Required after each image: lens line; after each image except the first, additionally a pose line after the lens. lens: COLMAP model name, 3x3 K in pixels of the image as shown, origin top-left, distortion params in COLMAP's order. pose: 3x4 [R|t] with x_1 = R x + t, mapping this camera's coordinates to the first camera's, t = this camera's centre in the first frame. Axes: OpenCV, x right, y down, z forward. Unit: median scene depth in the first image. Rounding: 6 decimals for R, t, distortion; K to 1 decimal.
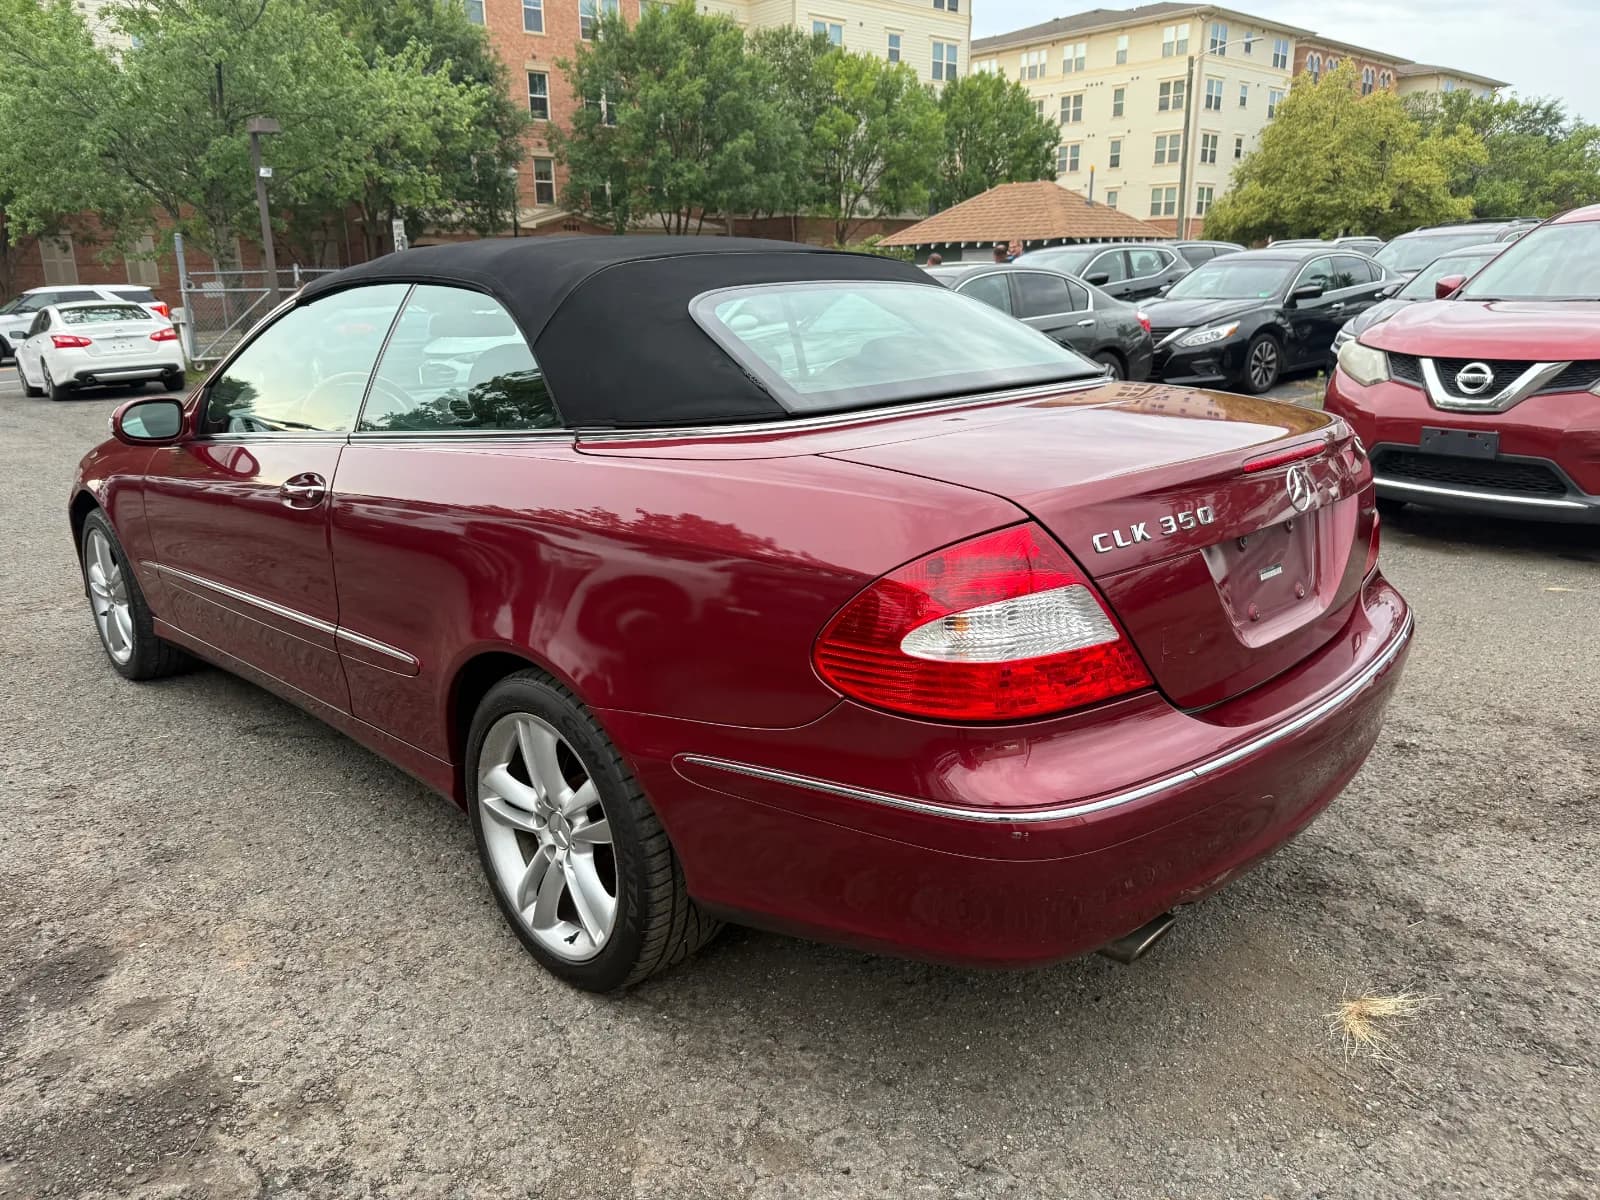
lens RADIAL K [[1146.9, 0, 804.7], [0, 1146.9, 606.2], [0, 0, 1]] dist [0.009230, -0.018659]
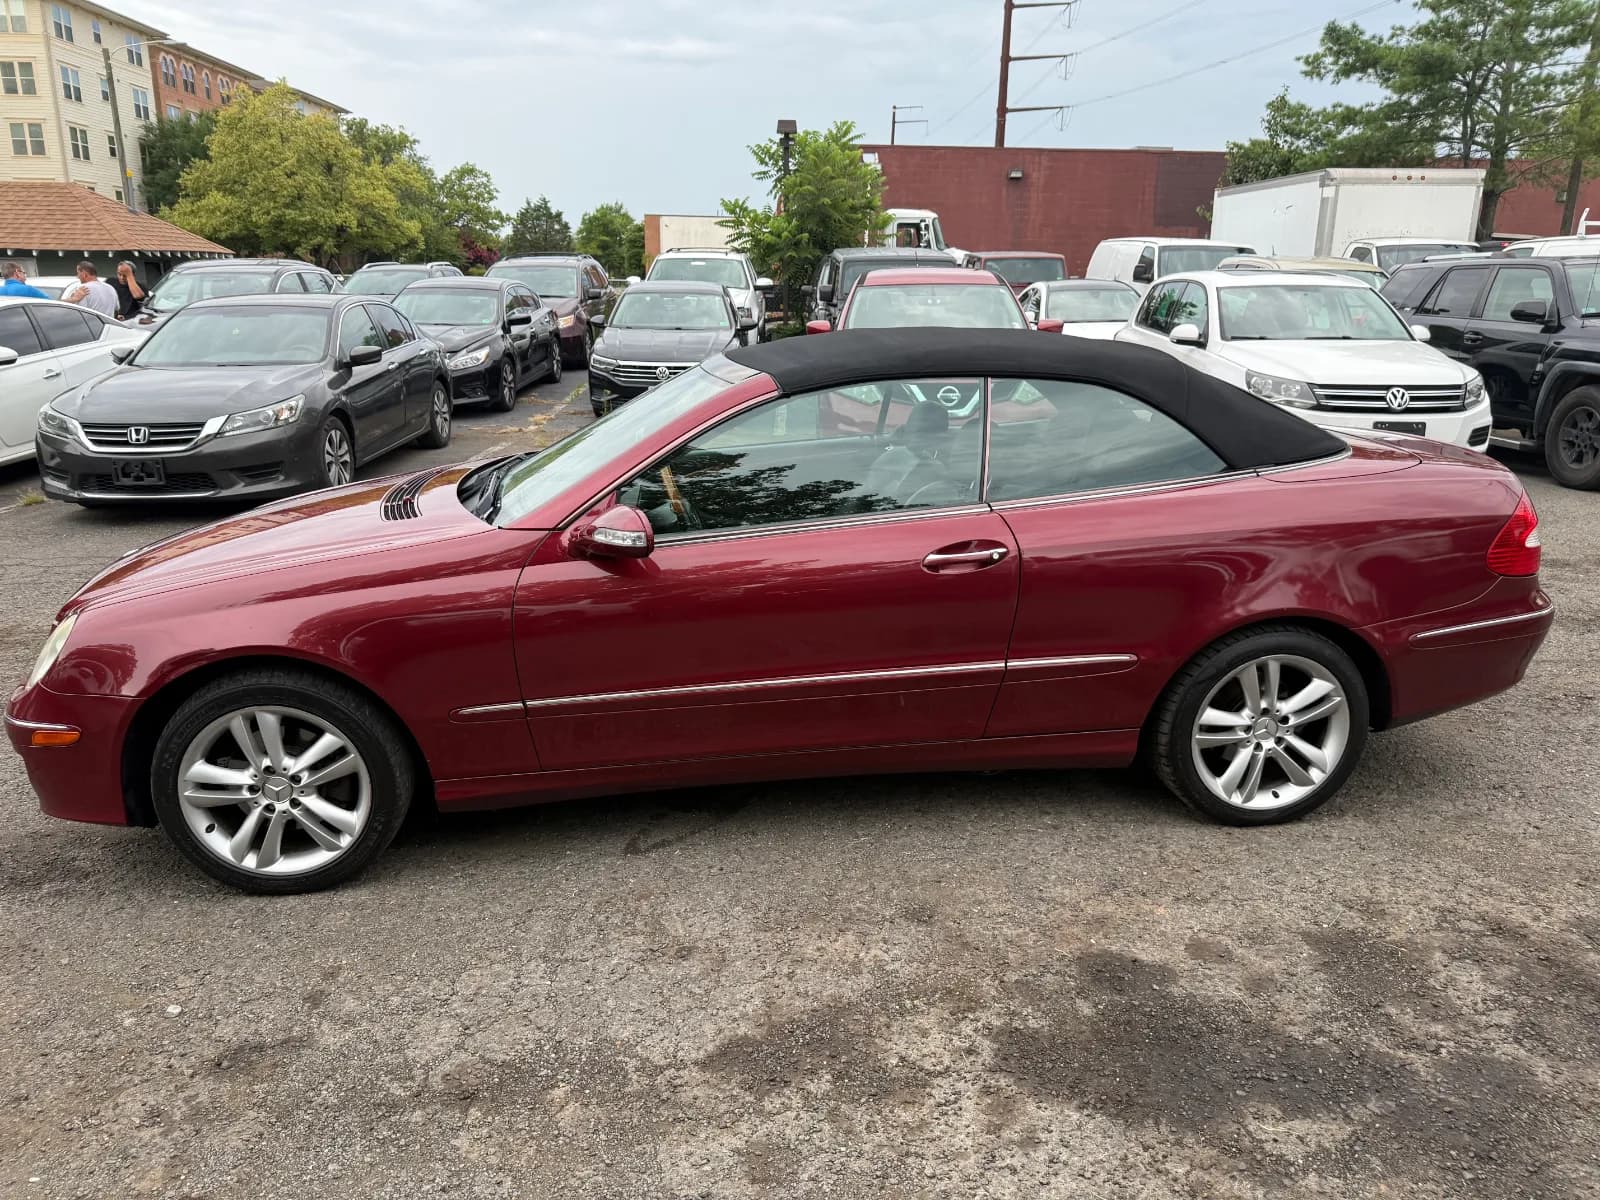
lens RADIAL K [[1145.3, 0, 810.4], [0, 1145.3, 600.2], [0, 0, 1]] dist [0.028220, -0.041691]
pose [[0.615792, -0.189130, 0.764872, -0.184489], [0.197009, 0.976887, 0.082944, -0.023655], [-0.762881, 0.099611, 0.638820, 0.049187]]
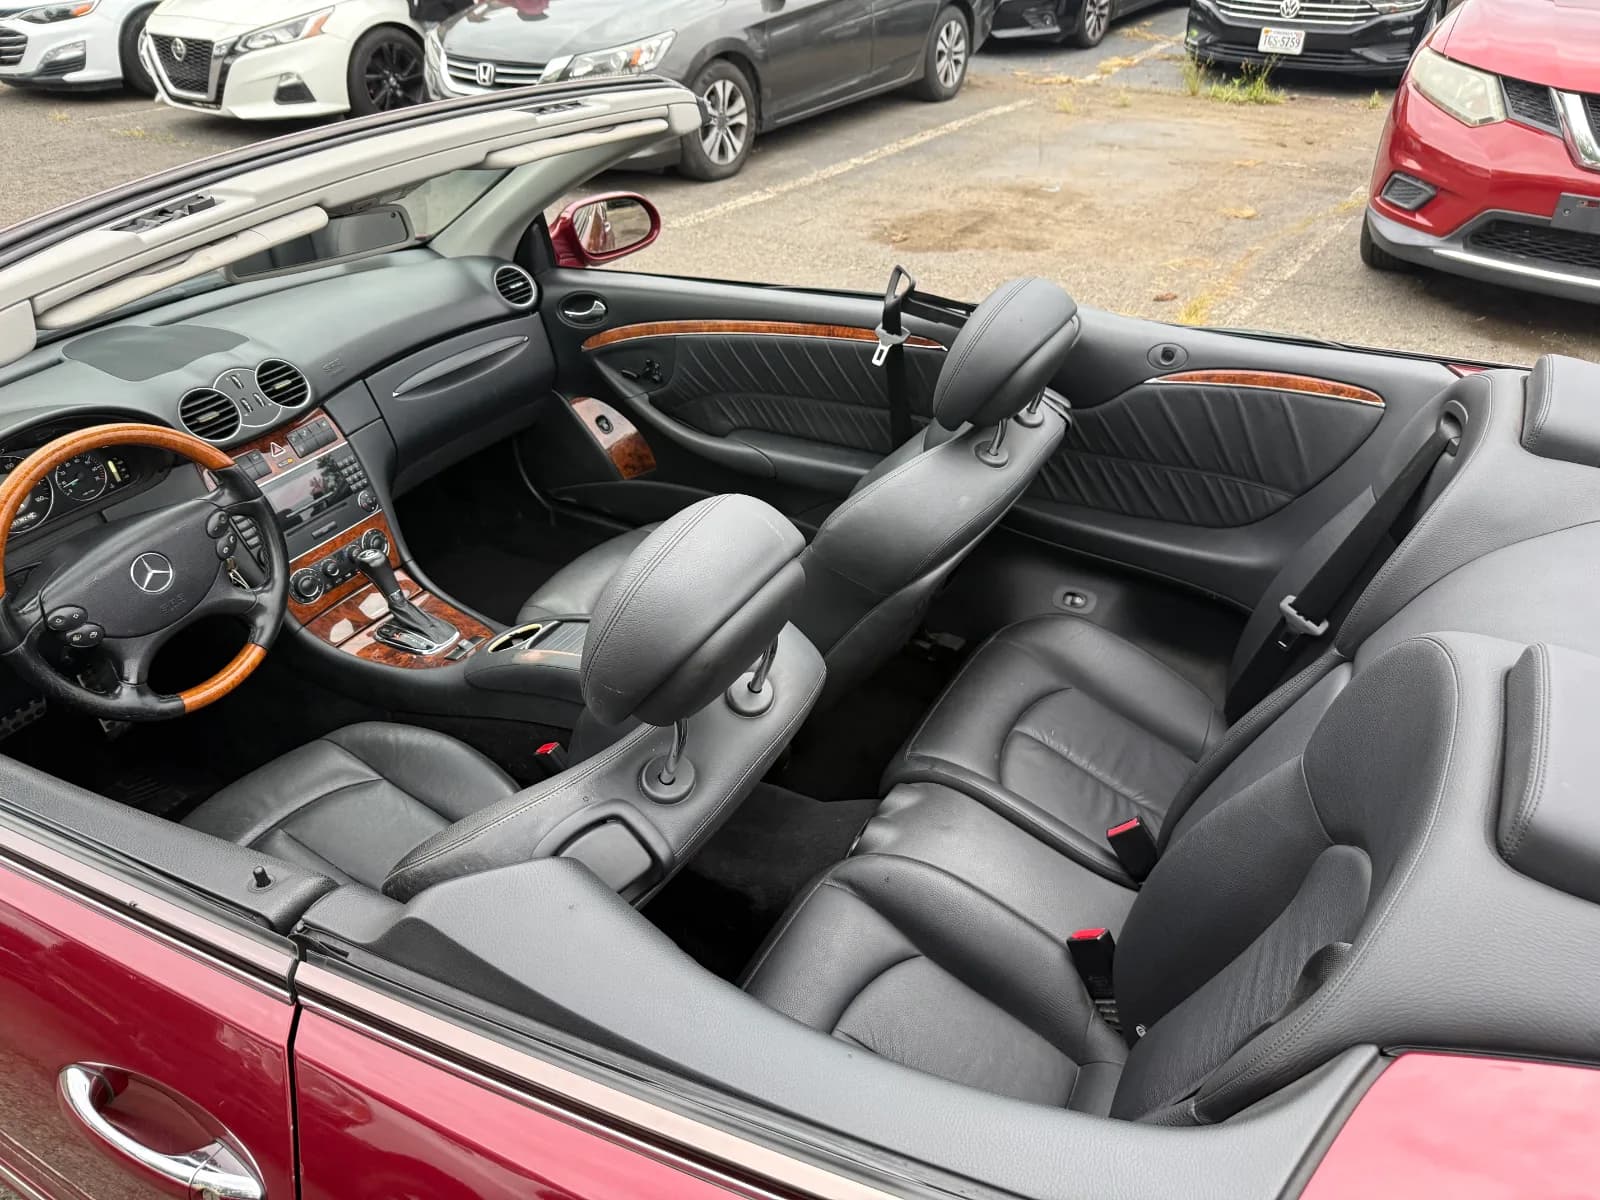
lens RADIAL K [[1149.3, 0, 803.1], [0, 1149.3, 576.5], [0, 0, 1]] dist [0.051980, -0.075054]
pose [[0.961244, -0.132339, 0.241861, -0.042026], [0.058905, 0.955587, 0.288761, -0.041863], [-0.269334, -0.263323, 0.926348, 0.092027]]
